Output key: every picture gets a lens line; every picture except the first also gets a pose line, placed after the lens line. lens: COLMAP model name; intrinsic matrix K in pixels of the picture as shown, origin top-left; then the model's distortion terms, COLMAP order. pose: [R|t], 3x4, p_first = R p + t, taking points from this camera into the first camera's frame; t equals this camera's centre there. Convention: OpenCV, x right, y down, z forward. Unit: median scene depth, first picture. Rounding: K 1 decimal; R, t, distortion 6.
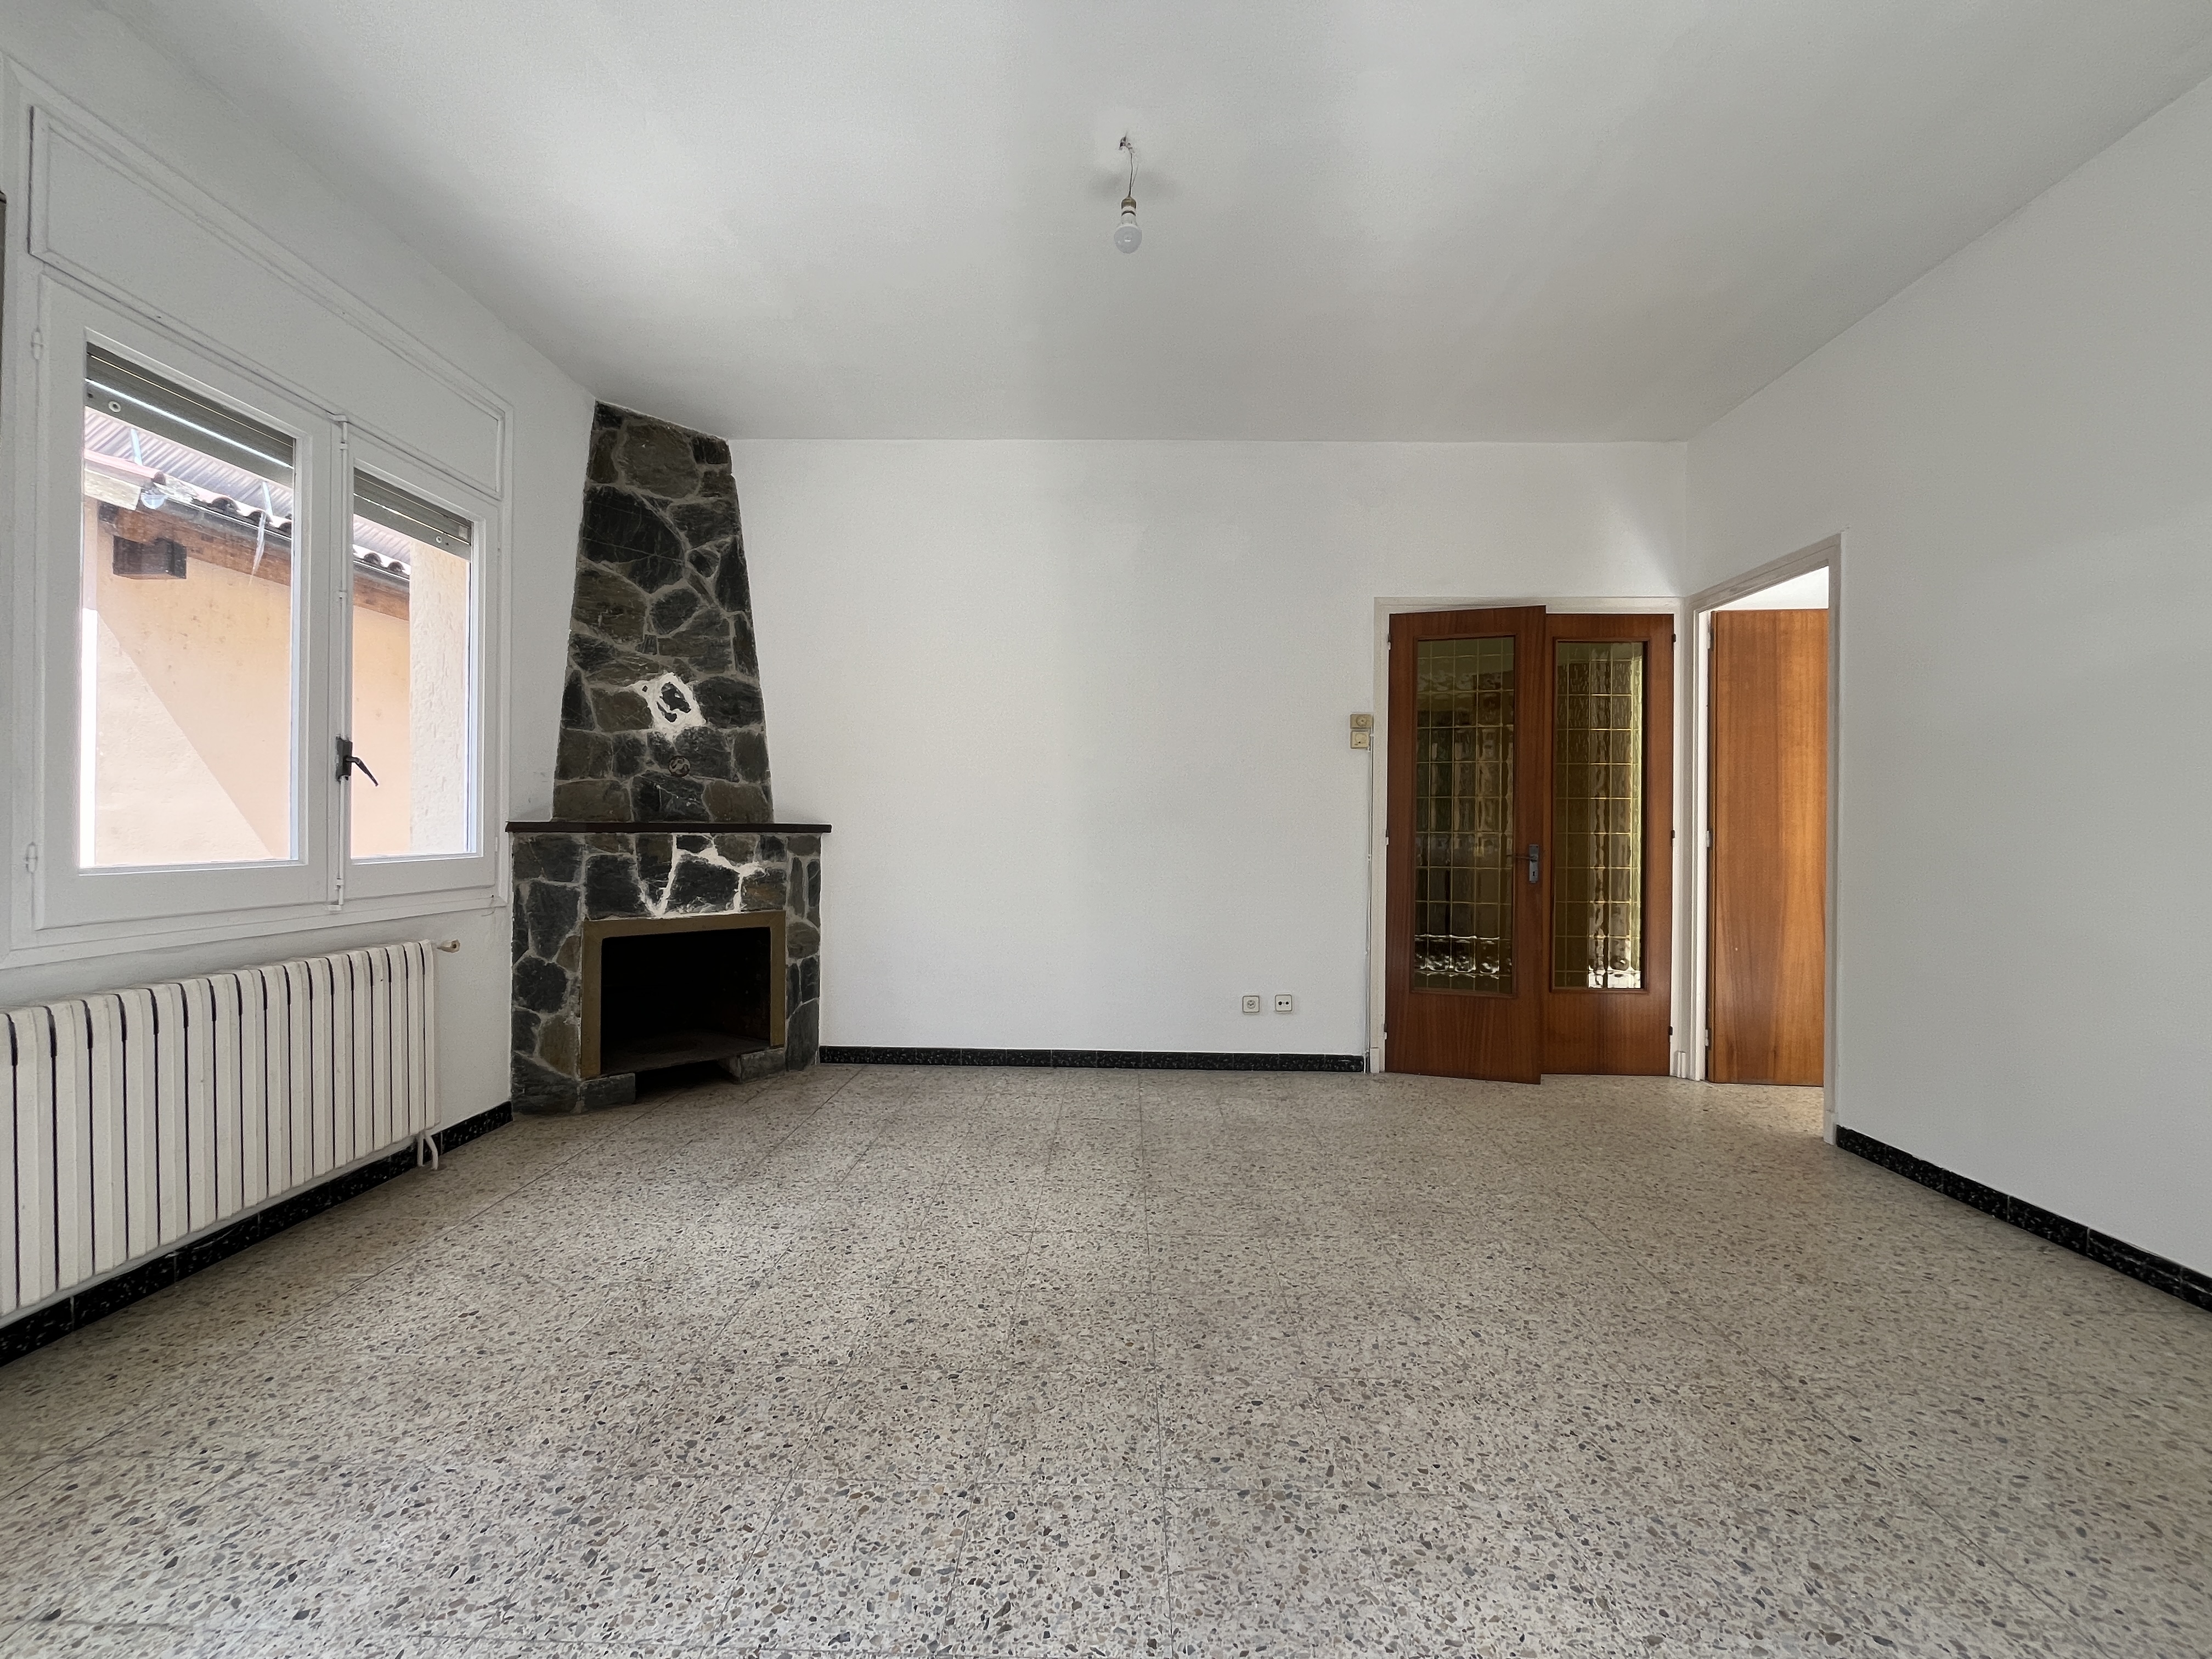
lens RADIAL K [[891.3, 0, 1100.3], [0, 891.3, 831.2], [0, 0, 1]] dist [-0.002208, -0.000594]
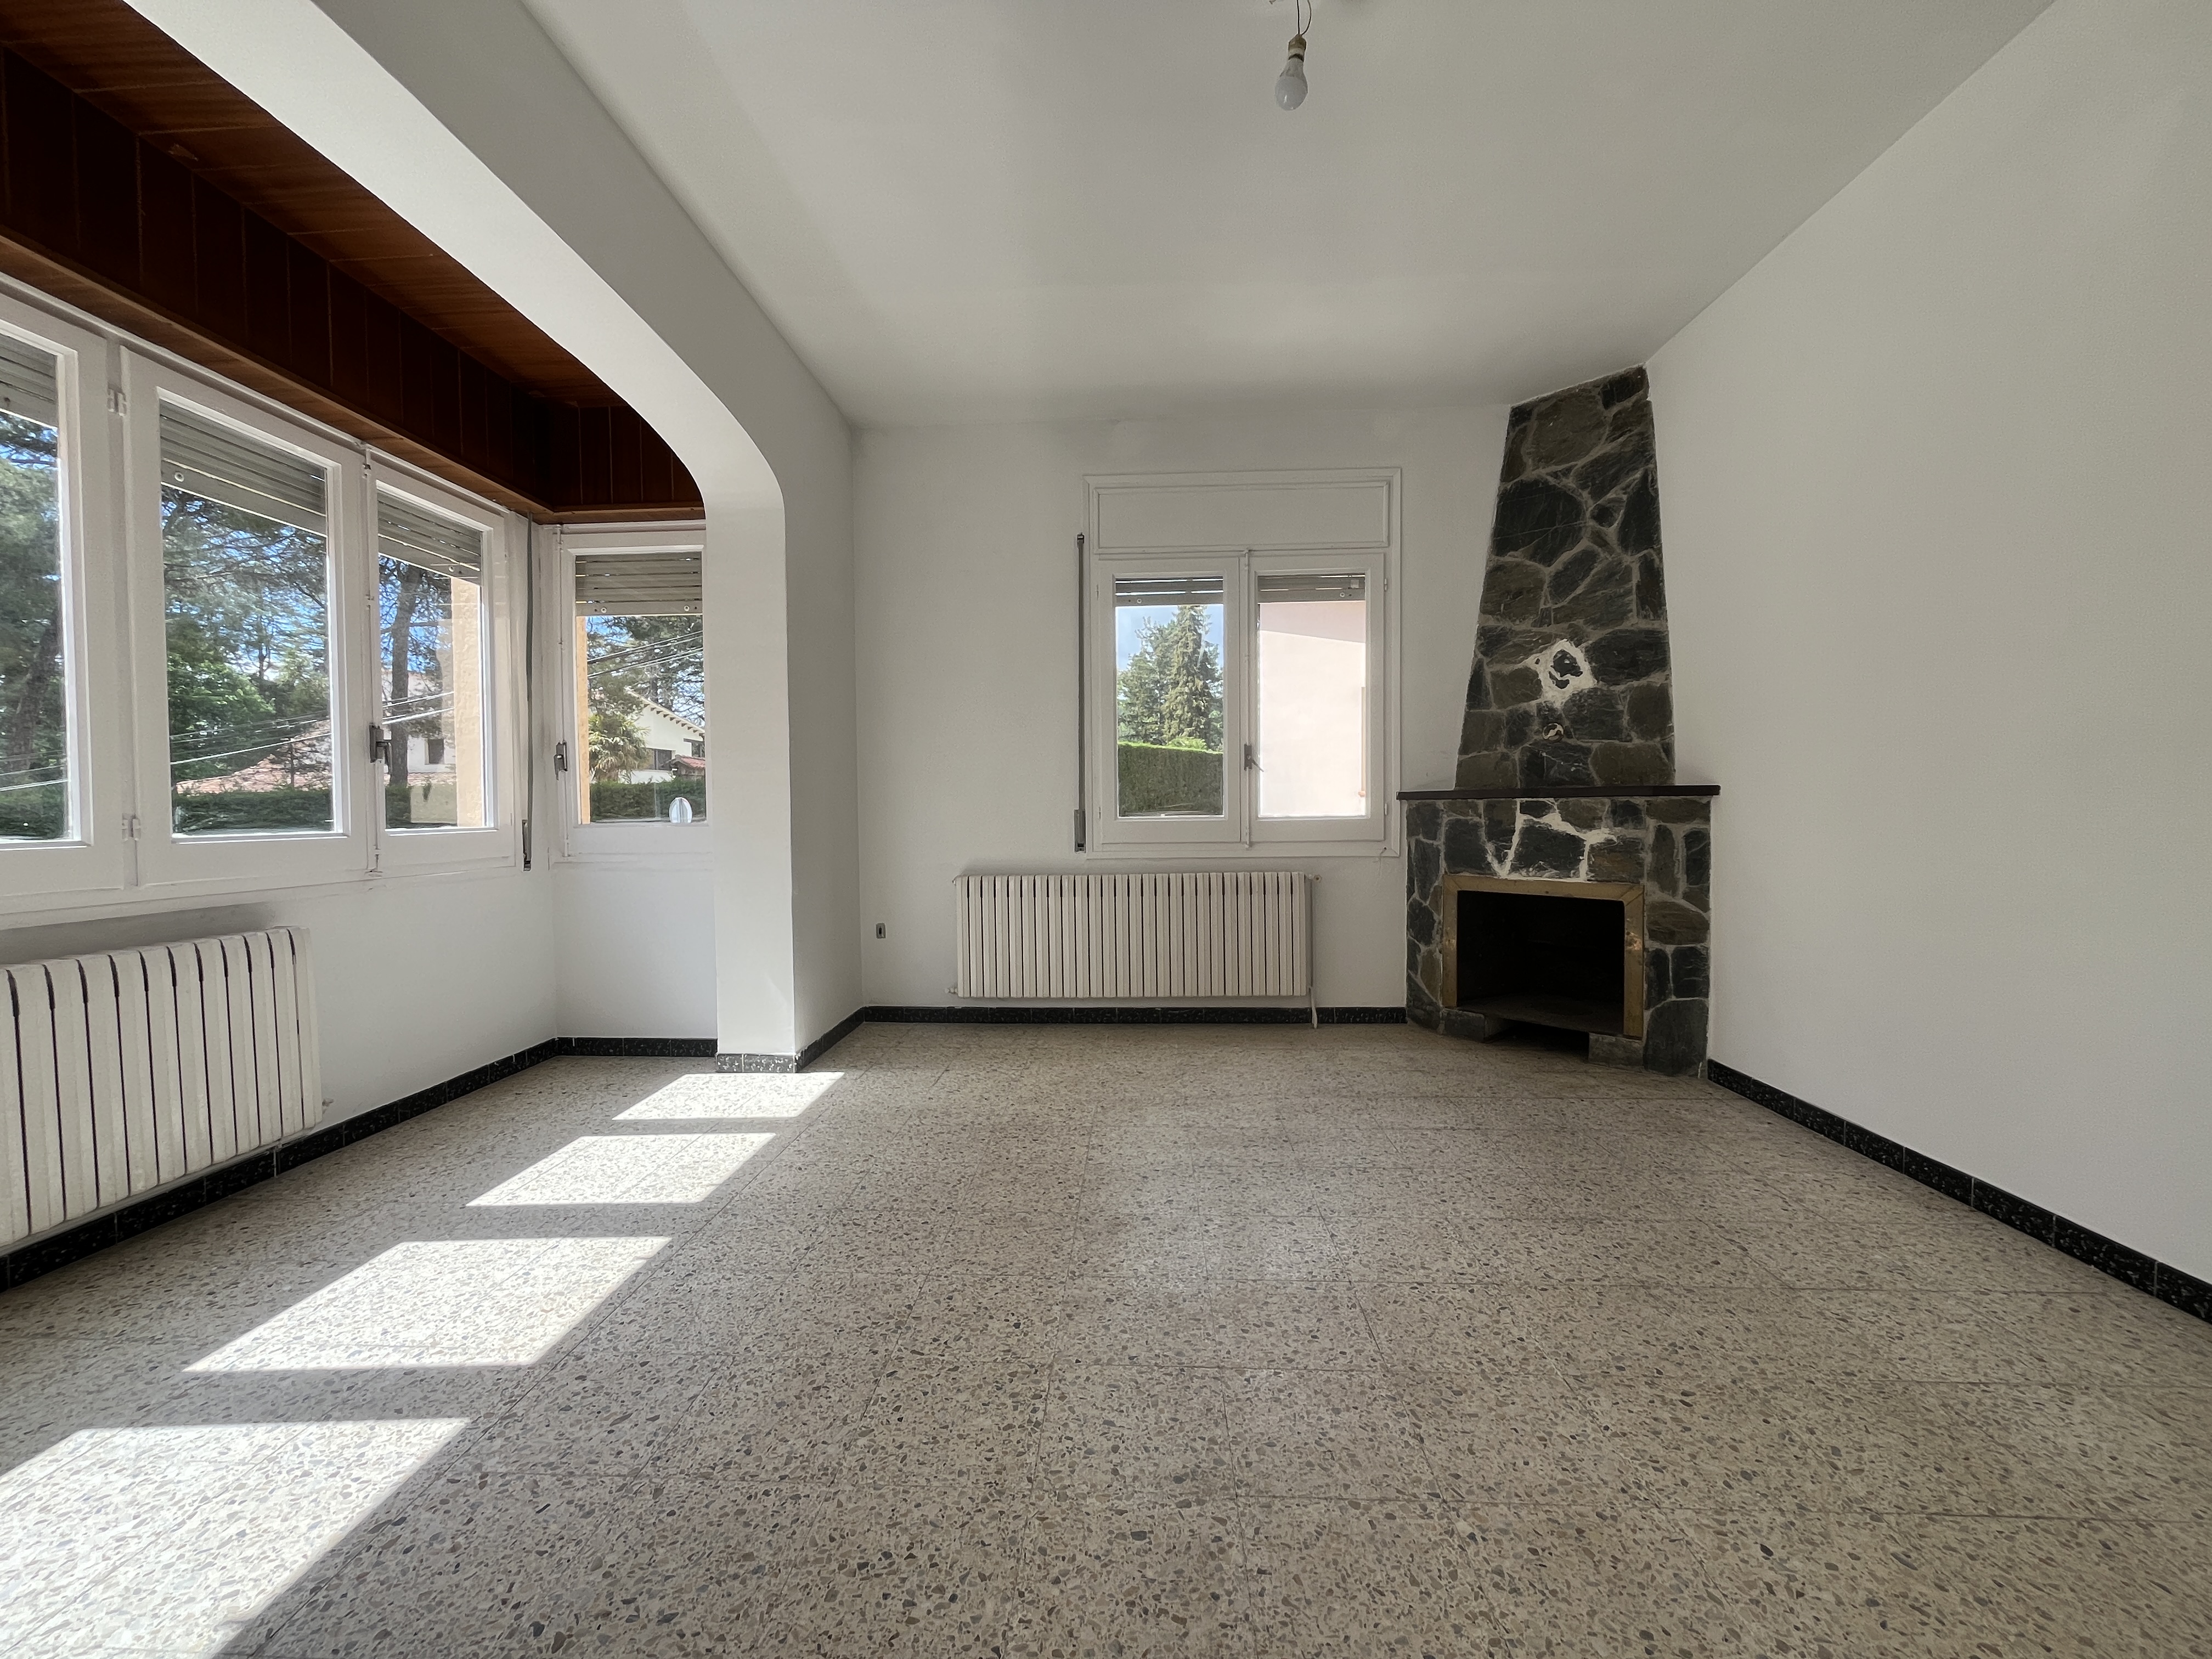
lens RADIAL K [[891.3, 0, 1101.7], [0, 891.3, 830.2], [0, 0, 1]] dist [-0.002208, -0.000594]
pose [[-0.021332, 0.018746, -0.999597, 0.606345], [0.006548, 0.999805, 0.018610, 0.017402], [0.999751, -0.006149, -0.021450, 0.559575]]
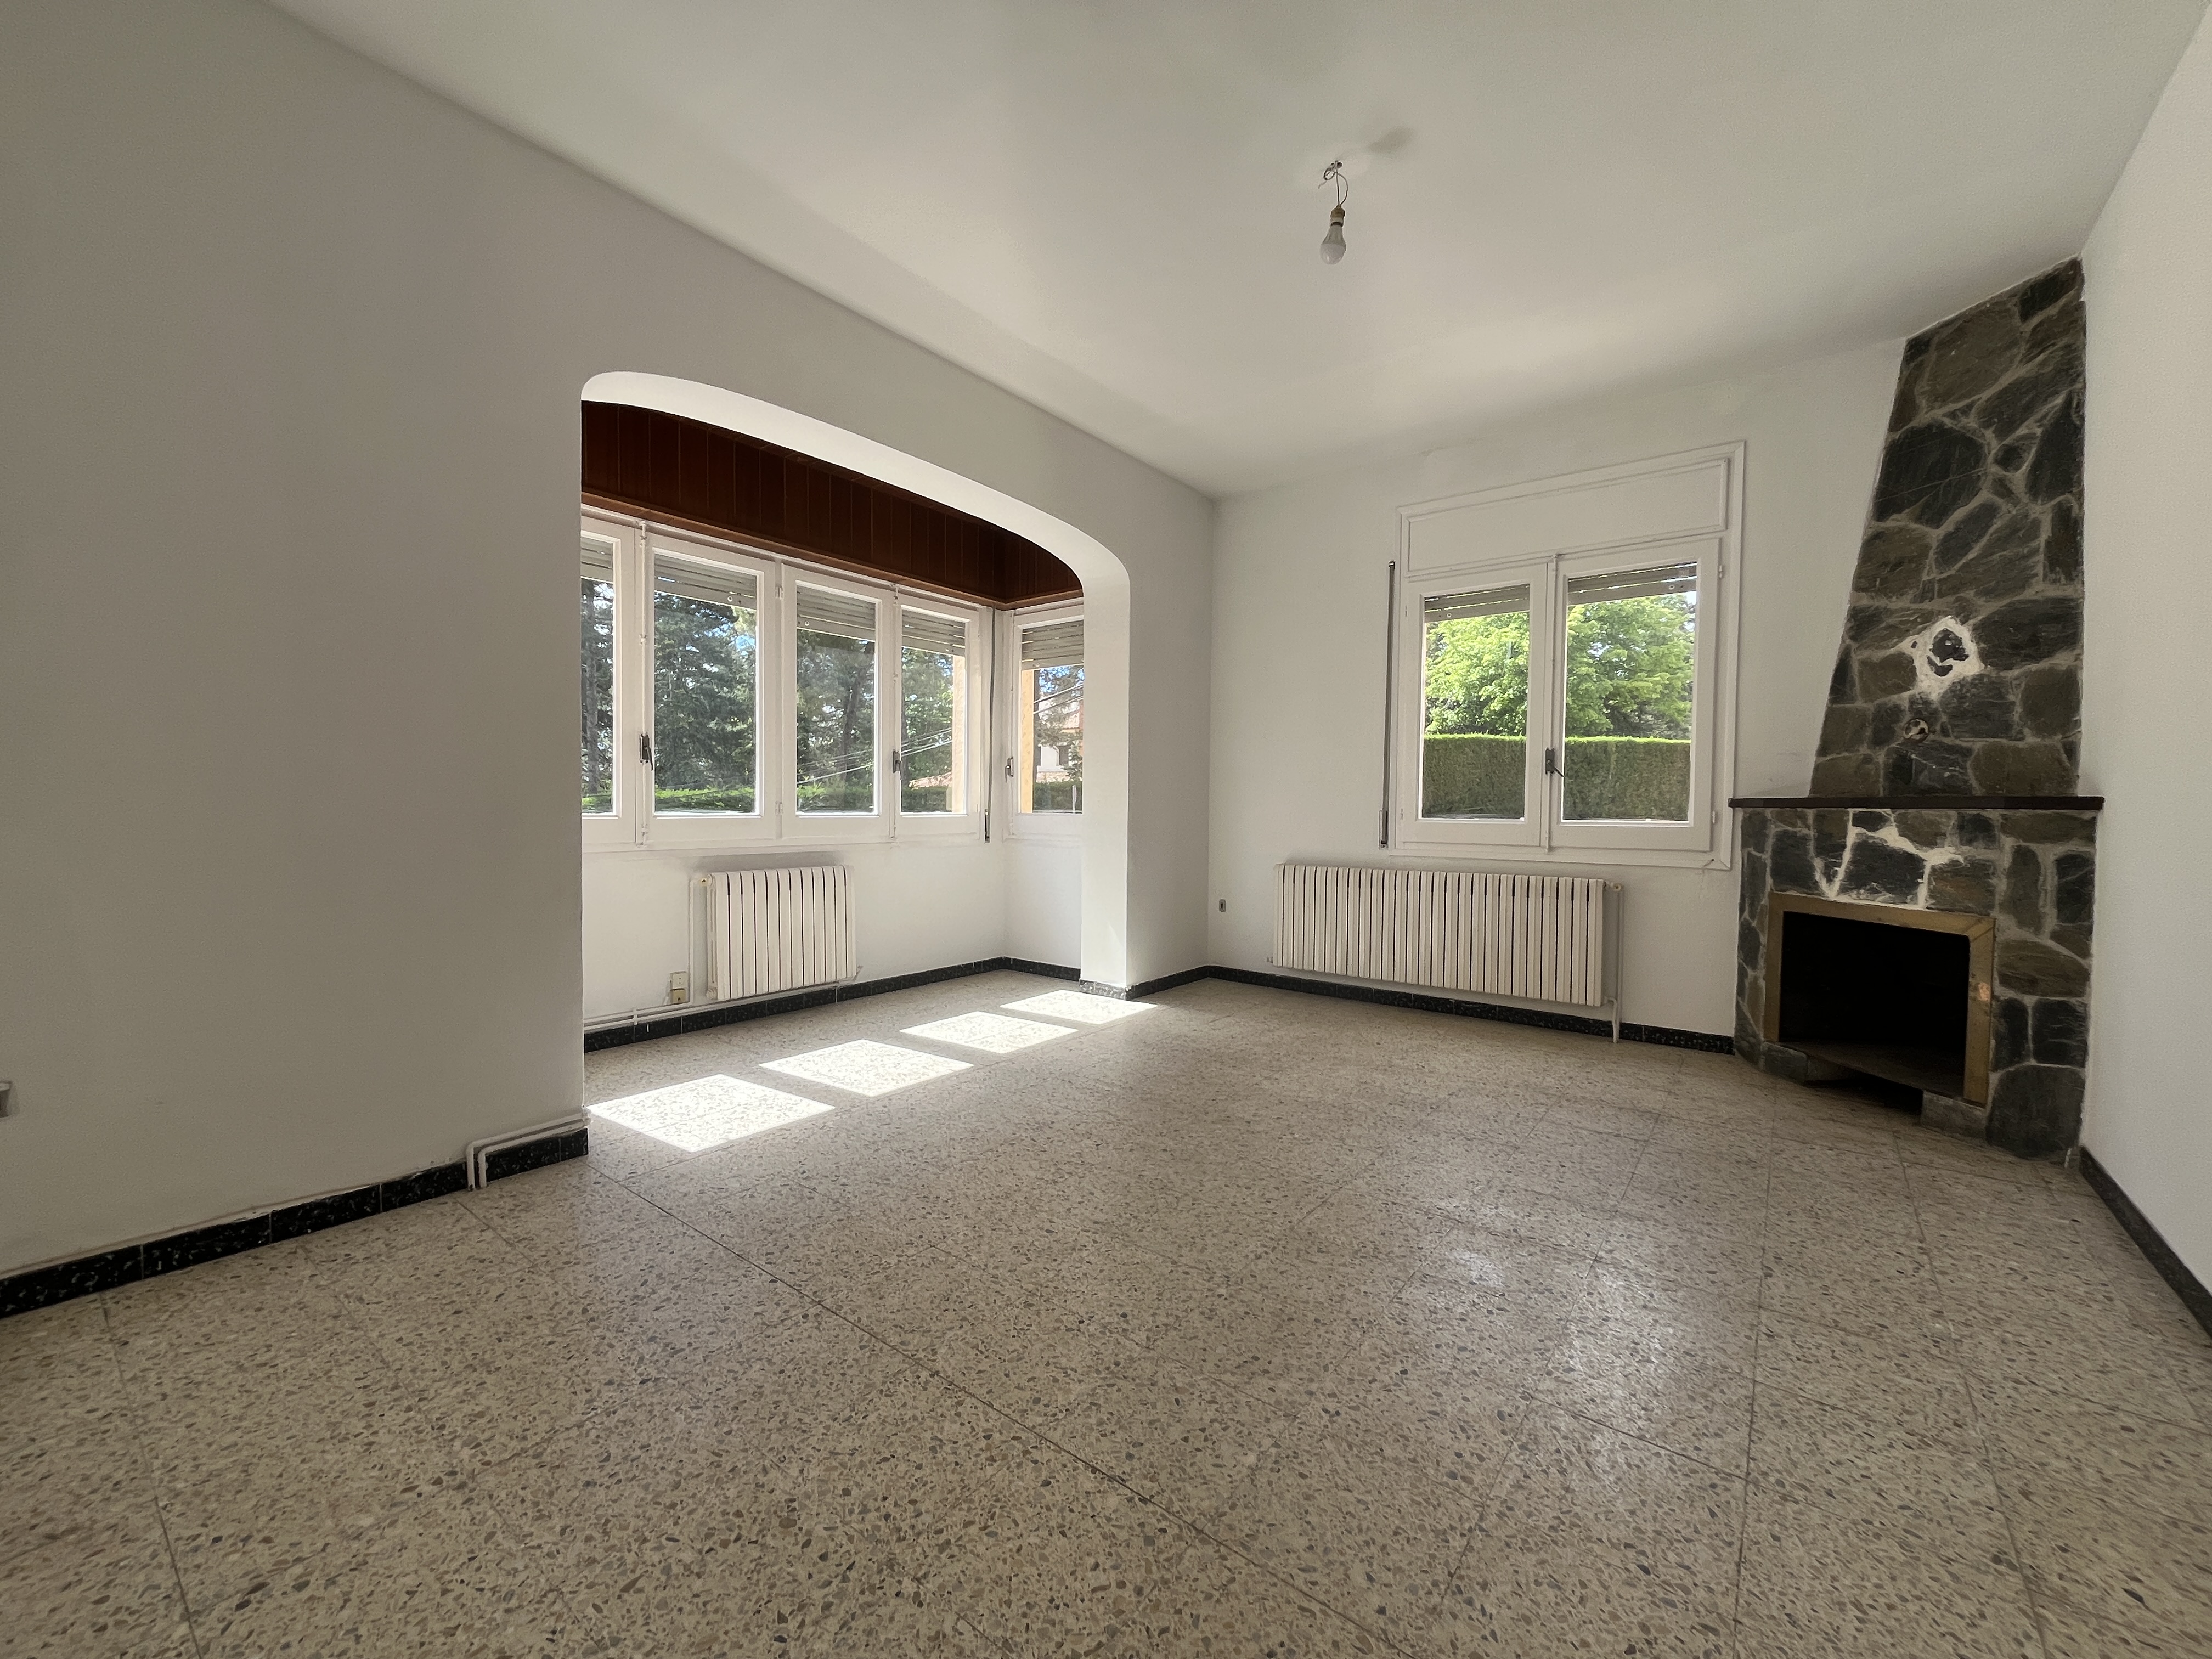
lens RADIAL K [[891.3, 0, 1103.9], [0, 891.3, 831.1], [0, 0, 1]] dist [-0.002208, -0.000594]
pose [[-0.591127, 0.011073, -0.806502, 0.729669], [-0.016685, 0.999524, 0.025953, 0.014660], [0.806406, 0.028798, -0.590661, 0.967656]]
